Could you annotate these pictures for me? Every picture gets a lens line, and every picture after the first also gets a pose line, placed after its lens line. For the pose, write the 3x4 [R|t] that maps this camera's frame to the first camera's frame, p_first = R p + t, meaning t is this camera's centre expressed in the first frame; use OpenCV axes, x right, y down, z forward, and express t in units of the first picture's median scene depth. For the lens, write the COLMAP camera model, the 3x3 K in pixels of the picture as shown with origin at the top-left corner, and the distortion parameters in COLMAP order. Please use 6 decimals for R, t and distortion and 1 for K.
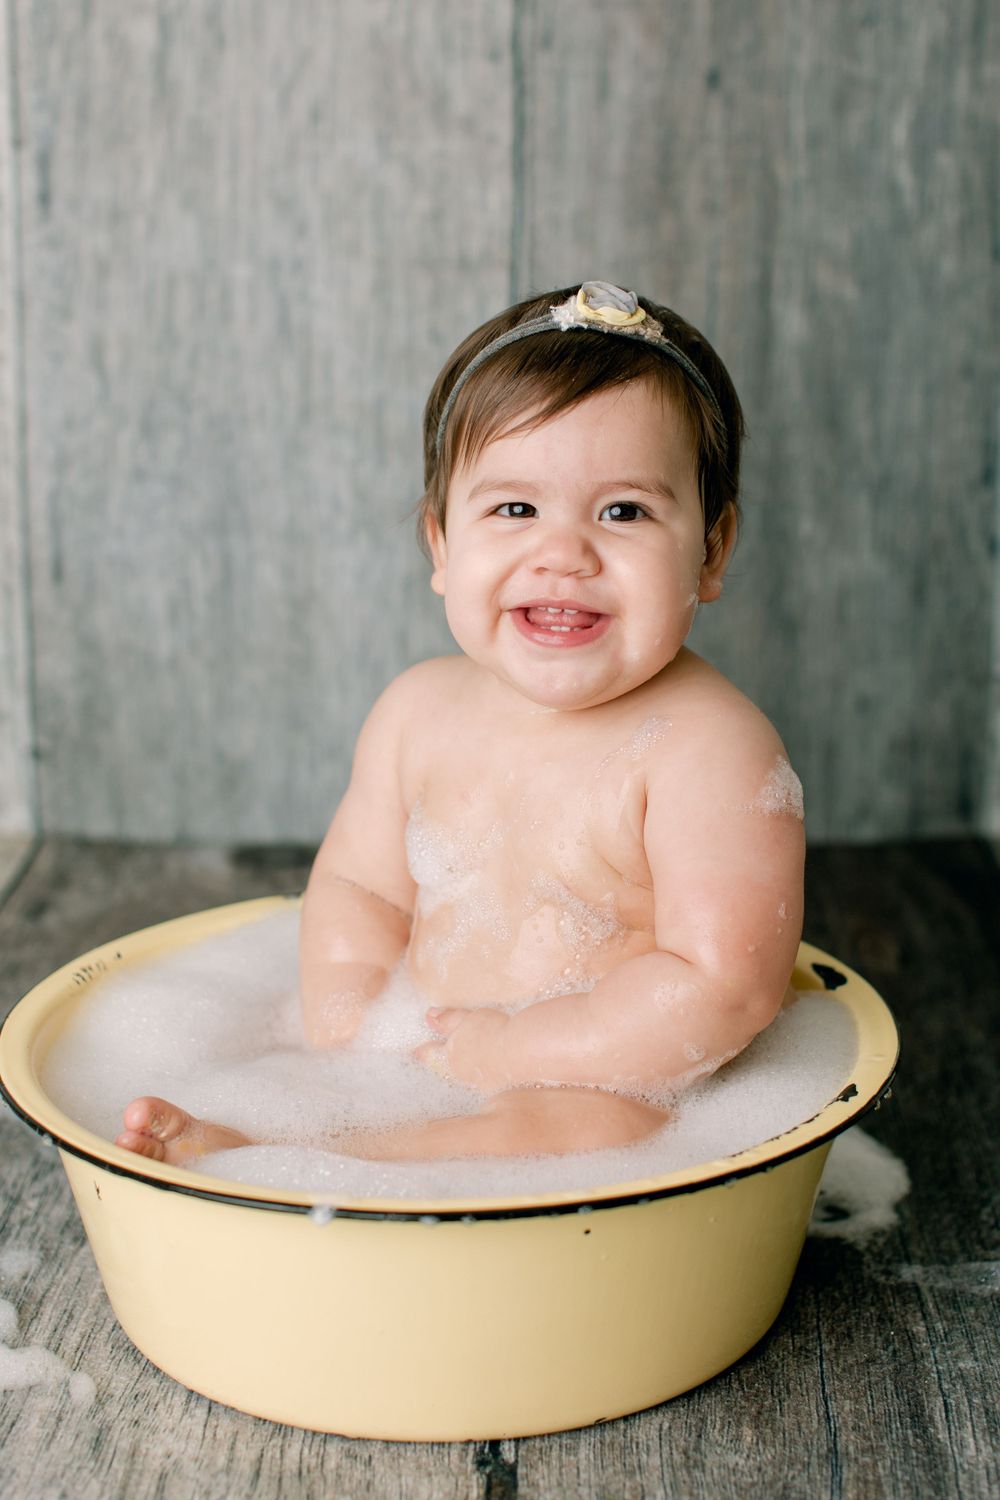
lens RADIAL K [[2819.8, 0, 559.6], [0, 2819.8, 653.9], [0, 0, 1]] dist [-0.019705, 0.218810]
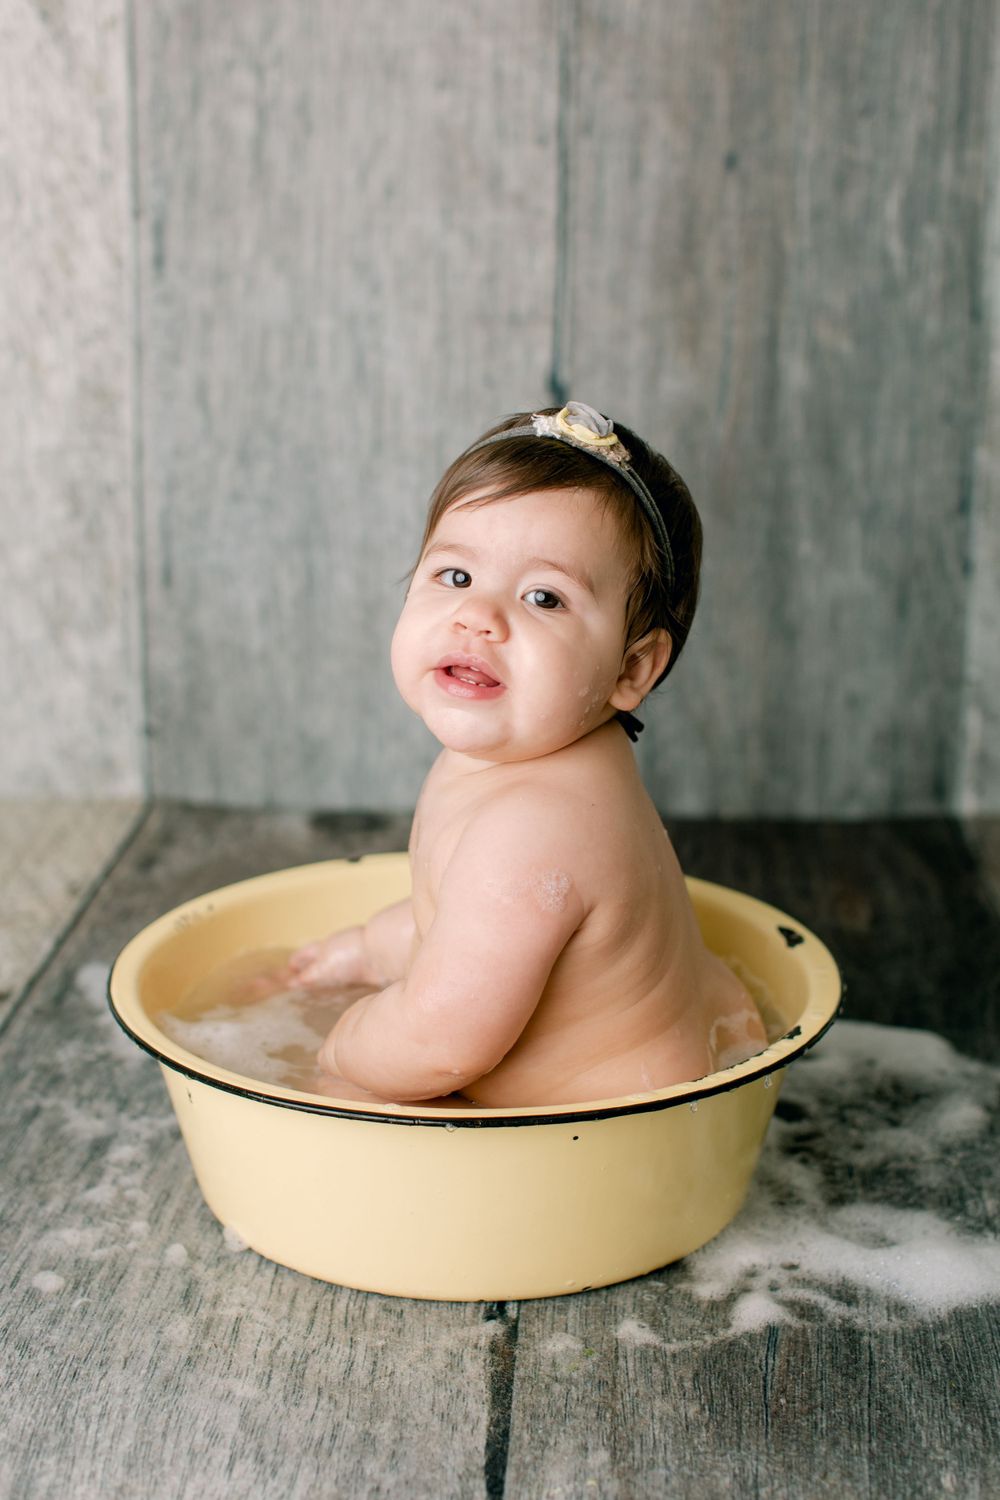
lens RADIAL K [[2724.9, 0, 494.9], [0, 2724.9, 723.8], [0, 0, 1]] dist [-0.026571, 0.314375]
pose [[0.998037, 0.017413, -0.060152, 0.029087], [-0.014697, 0.998865, 0.045307, -0.022065], [0.060873, -0.044334, 0.997160, -0.134333]]
